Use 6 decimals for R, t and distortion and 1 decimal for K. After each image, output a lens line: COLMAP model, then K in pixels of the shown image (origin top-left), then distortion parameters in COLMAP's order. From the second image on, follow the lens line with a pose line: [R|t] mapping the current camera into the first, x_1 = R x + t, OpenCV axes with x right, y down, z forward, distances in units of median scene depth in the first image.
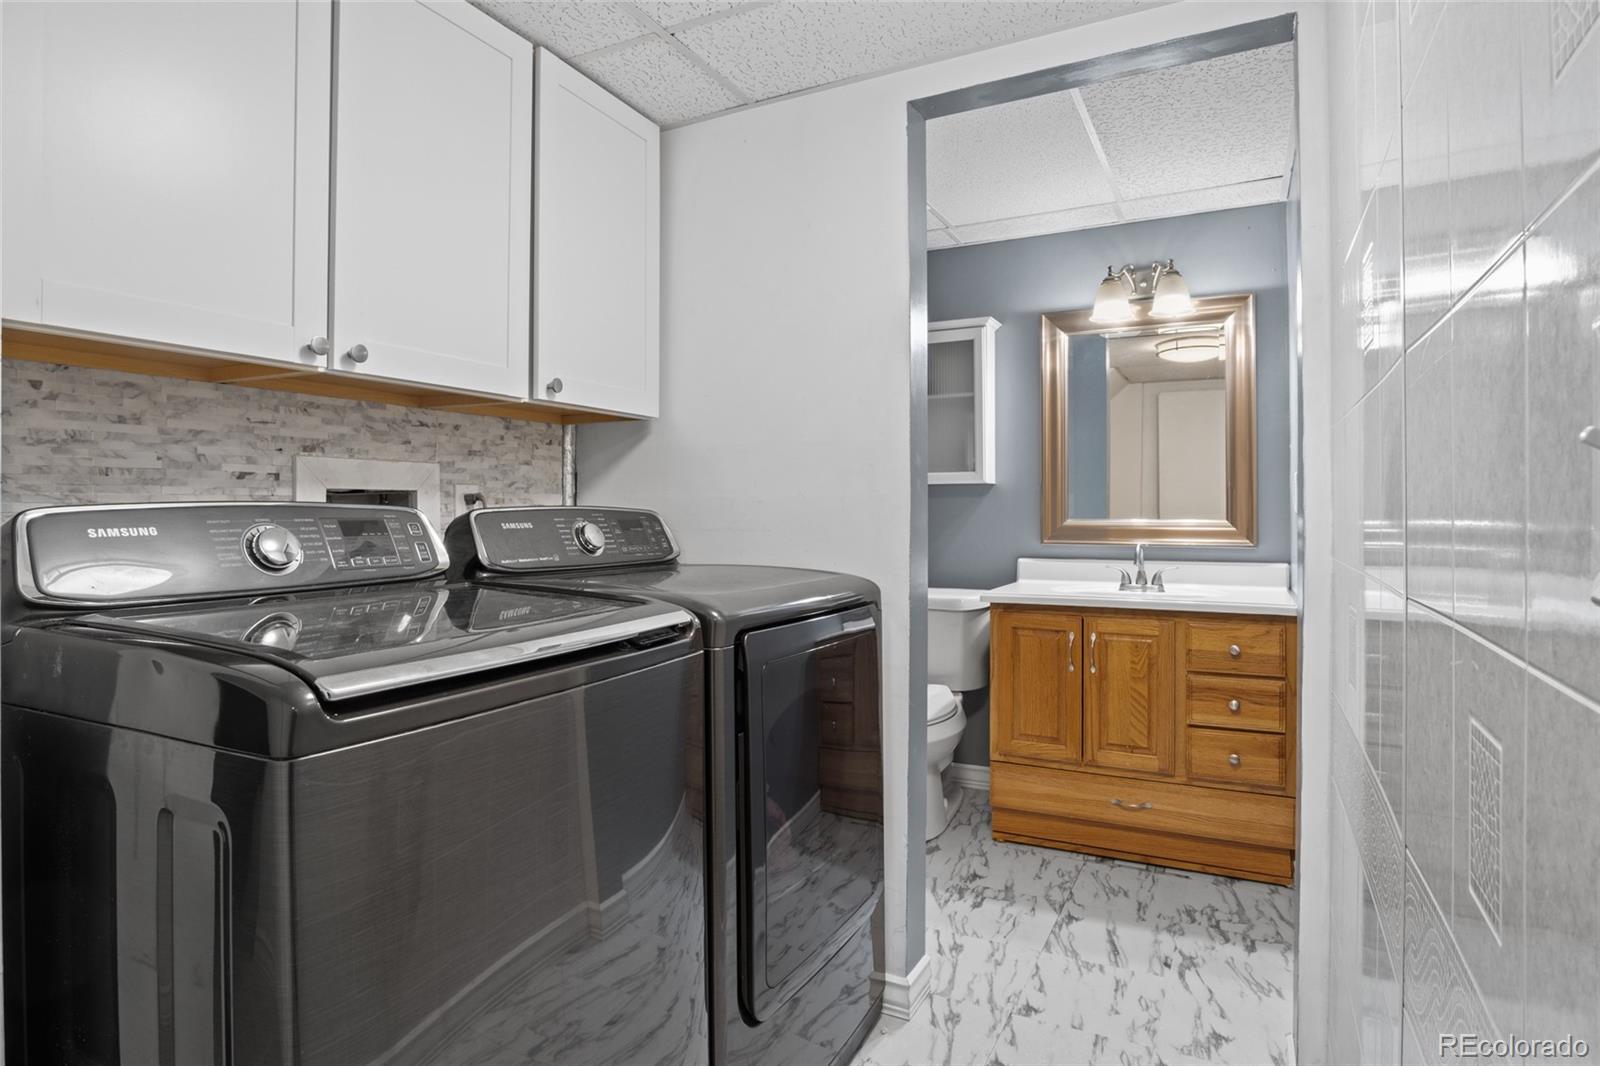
lens RADIAL K [[873.7, 0, 802.7], [0, 873.7, 522.1], [0, 0, 1]] dist [-0.028315, 0.009232]
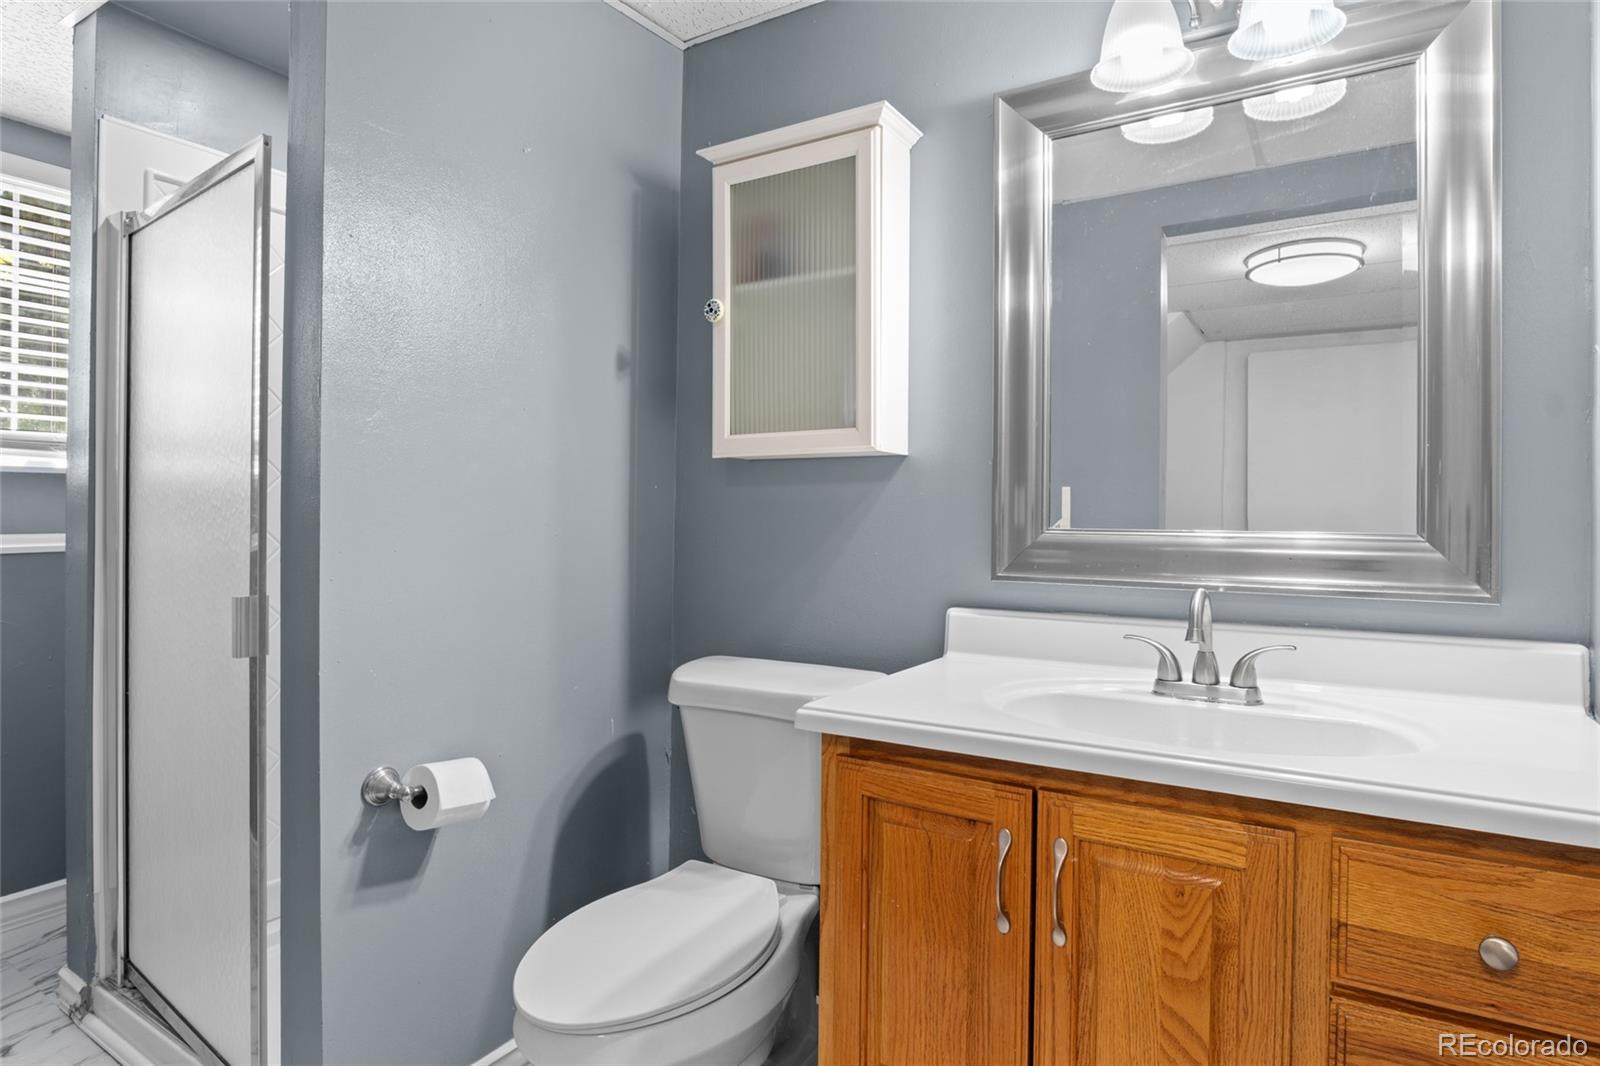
lens RADIAL K [[873.7, 0, 796.8], [0, 873.7, 531.8], [0, 0, 1]] dist [-0.028315, 0.009232]
pose [[0.996111, 0.012001, -0.087282, 0.228387], [-0.011676, 0.999923, 0.004229, -0.002423], [0.087326, -0.003194, 0.996175, 0.564210]]
